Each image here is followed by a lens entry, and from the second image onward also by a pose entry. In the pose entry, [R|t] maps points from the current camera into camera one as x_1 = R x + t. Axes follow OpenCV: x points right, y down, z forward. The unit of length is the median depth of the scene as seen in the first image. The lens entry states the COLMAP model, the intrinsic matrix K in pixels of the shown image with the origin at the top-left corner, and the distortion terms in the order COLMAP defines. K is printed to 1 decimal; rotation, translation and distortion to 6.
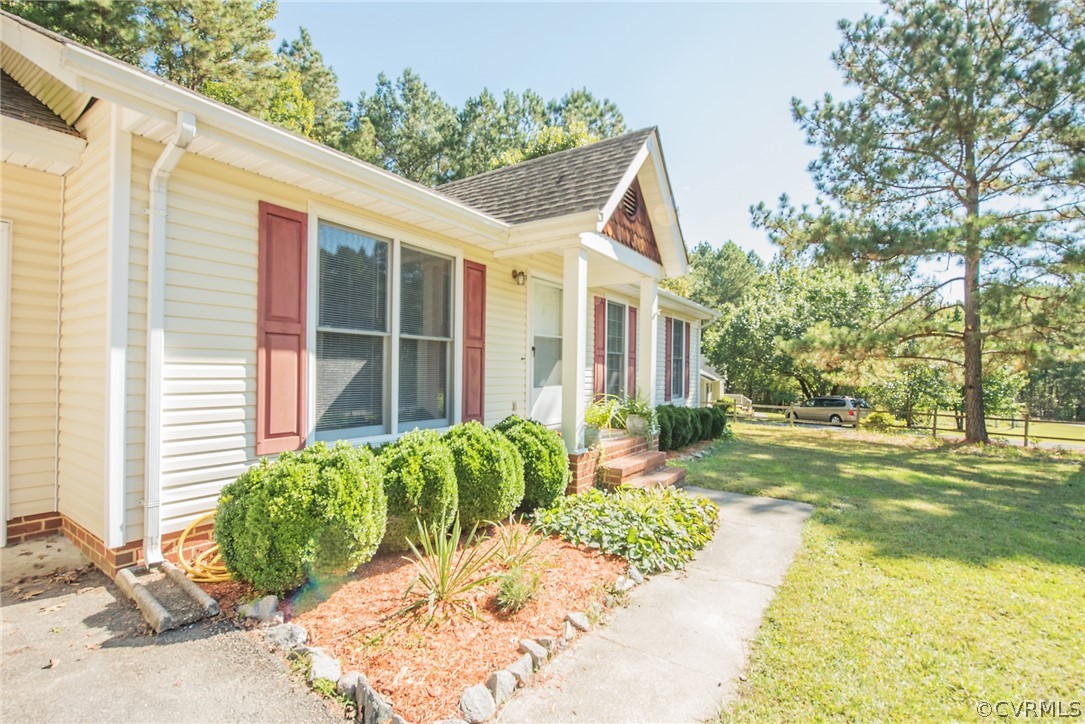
lens RADIAL K [[482.4, 0, 536.7], [0, 482.4, 368.3], [0, 0, 1]] dist [-0.013083, -0.000653]
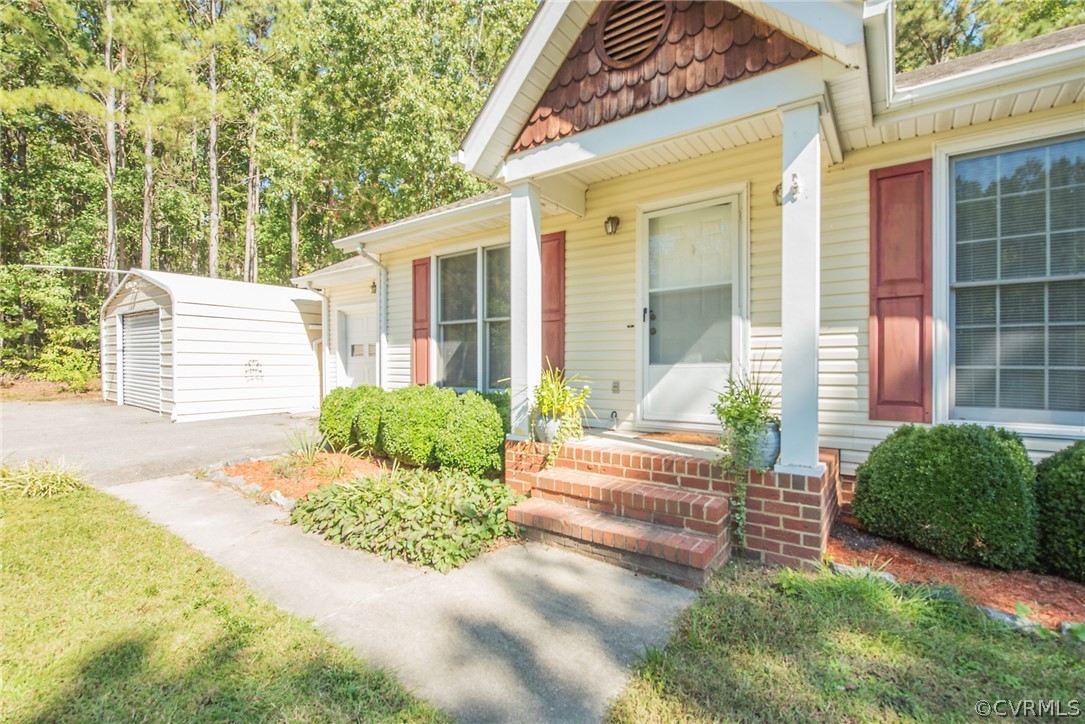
lens RADIAL K [[482.4, 0, 536.7], [0, 482.4, 368.3], [0, 0, 1]] dist [-0.013083, -0.000653]
pose [[-0.039753, -0.002436, -0.999207, 0.982433], [0.004177, 0.999988, -0.002604, 0.064499], [0.999201, -0.004277, -0.039742, 1.172366]]
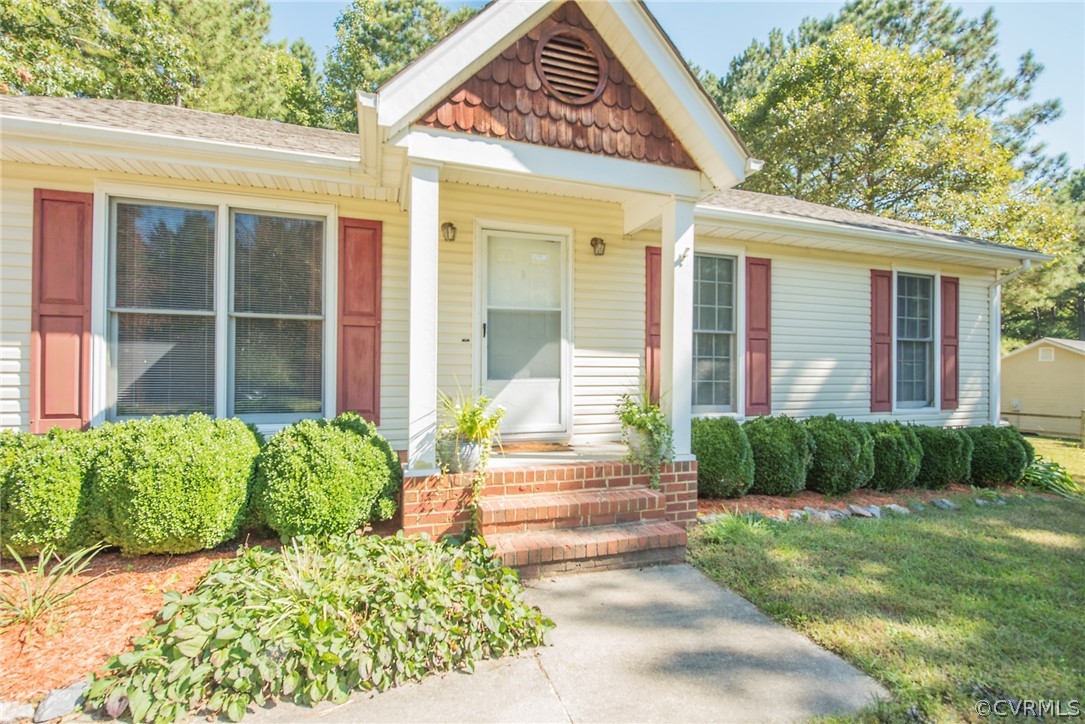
lens RADIAL K [[482.4, 0, 536.7], [0, 482.4, 368.3], [0, 0, 1]] dist [-0.013083, -0.000653]
pose [[0.791921, -0.008446, -0.610566, 0.678469], [0.004752, 0.999959, -0.007669, 0.039448], [0.610606, 0.003172, 0.791929, 0.637409]]
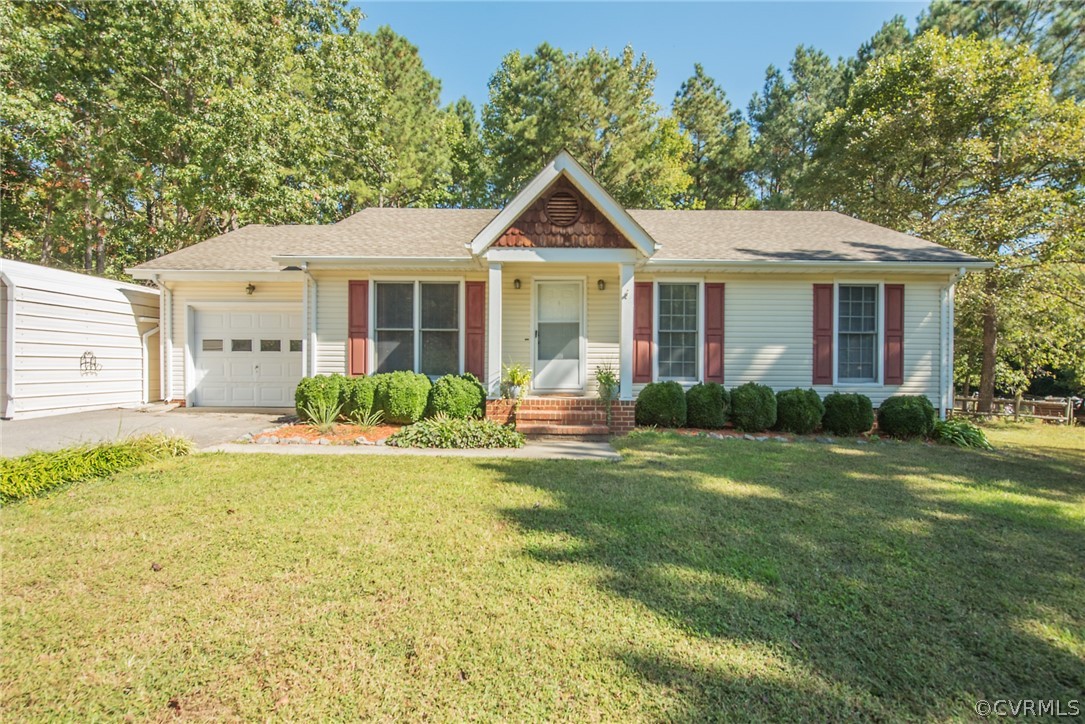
lens RADIAL K [[482.4, 0, 536.7], [0, 482.4, 368.3], [0, 0, 1]] dist [-0.013083, -0.000653]
pose [[0.560827, -0.003525, -0.827926, 1.555133], [0.003042, 0.999993, -0.002196, 0.091965], [0.827927, -0.001287, 0.560834, 0.296342]]
